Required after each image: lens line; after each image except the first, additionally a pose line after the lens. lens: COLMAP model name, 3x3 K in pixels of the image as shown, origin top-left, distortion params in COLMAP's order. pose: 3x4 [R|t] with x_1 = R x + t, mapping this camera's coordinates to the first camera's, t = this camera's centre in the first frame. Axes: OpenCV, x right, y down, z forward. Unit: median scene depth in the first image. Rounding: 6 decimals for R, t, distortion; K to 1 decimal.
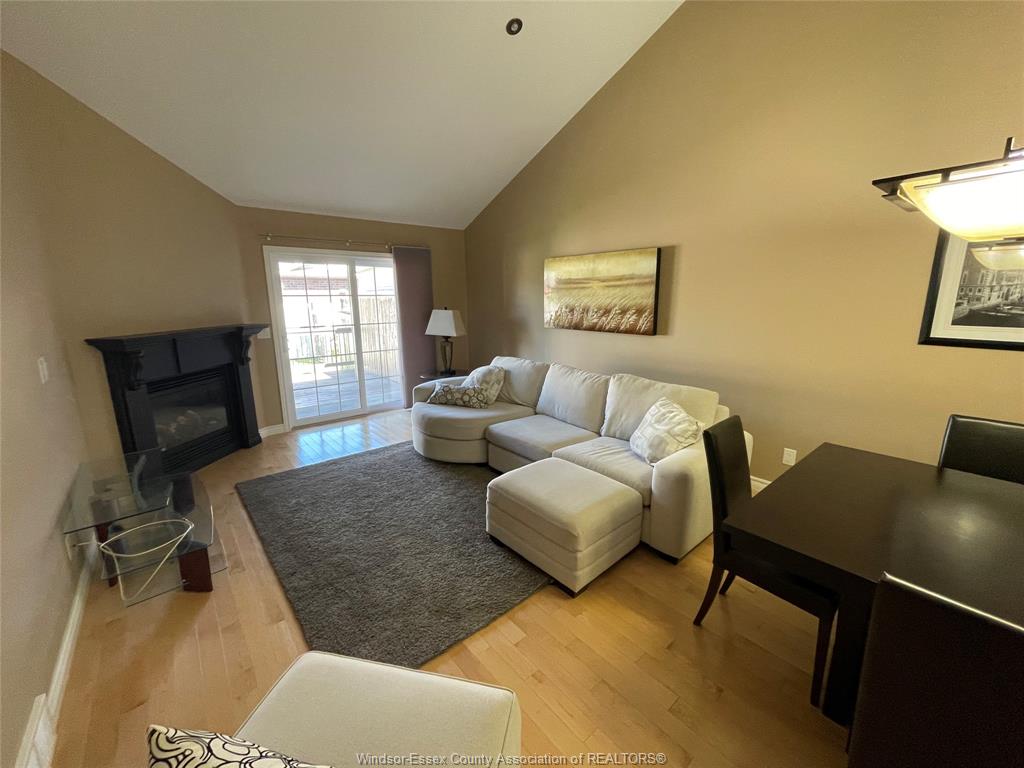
lens RADIAL K [[414.0, 0, 514.4], [0, 414.0, 381.3], [0, 0, 1]] dist [-0.004479, 0.000709]
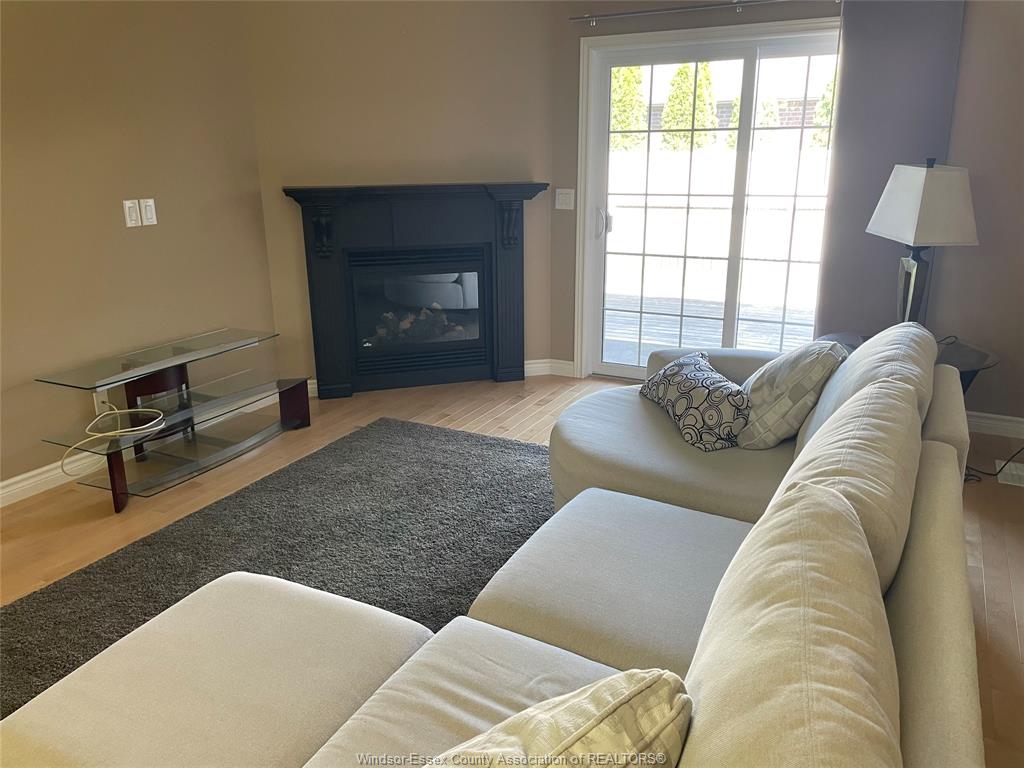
lens RADIAL K [[770.0, 0, 509.7], [0, 770.0, 375.1], [0, 0, 1]] dist [0.105799, -0.139804]
pose [[0.380945, 0.260250, -0.887215, 0.387017], [-0.179179, 0.962158, 0.205298, -0.089929], [0.907070, 0.080763, 0.413161, 0.499655]]
